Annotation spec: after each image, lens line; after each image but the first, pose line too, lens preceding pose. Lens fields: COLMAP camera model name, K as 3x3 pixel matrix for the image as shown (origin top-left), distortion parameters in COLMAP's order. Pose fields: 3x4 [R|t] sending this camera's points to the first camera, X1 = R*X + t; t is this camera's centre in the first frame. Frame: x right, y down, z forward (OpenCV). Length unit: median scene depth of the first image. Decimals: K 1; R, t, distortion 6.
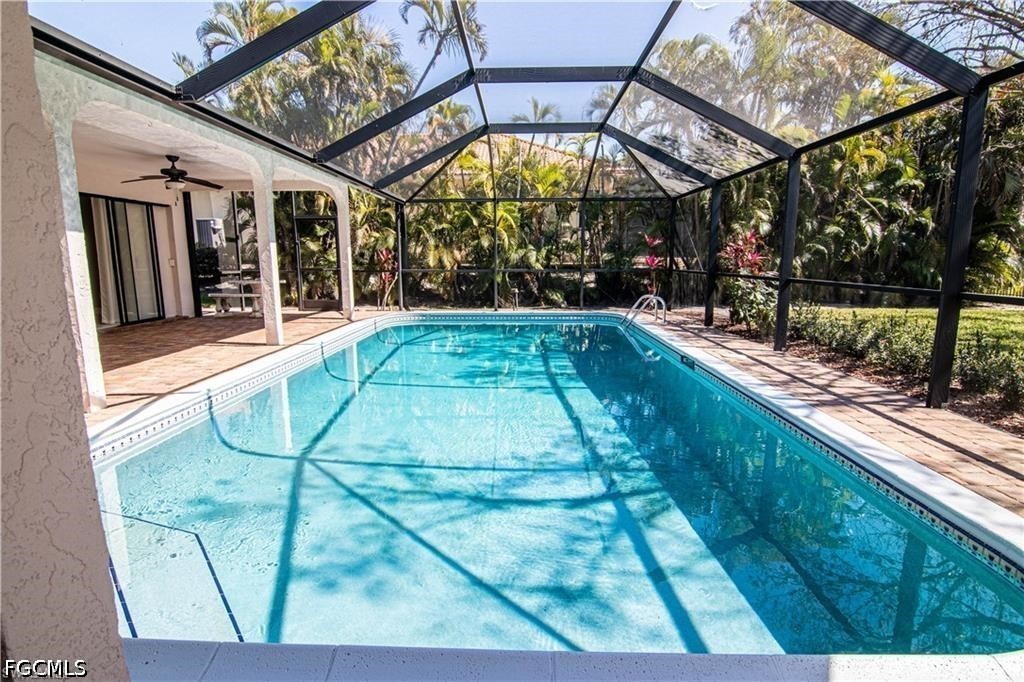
lens RADIAL K [[521.2, 0, 509.3], [0, 521.2, 344.1], [0, 0, 1]] dist [-0.011763, -0.006835]
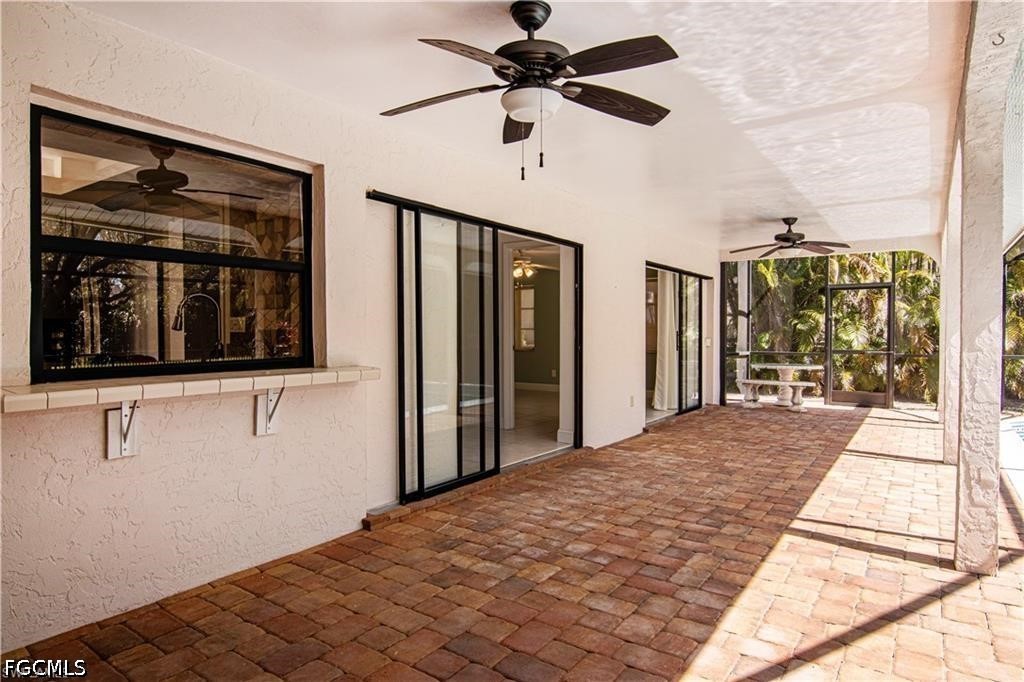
lens RADIAL K [[601.5, 0, 502.7], [0, 601.5, 339.5], [0, 0, 1]] dist [-0.003151, -0.014272]
pose [[0.834925, 0.007850, -0.550308, -0.284349], [-0.092357, 0.987717, -0.126034, -0.002779], [0.542559, 0.156054, 0.825395, -0.013987]]
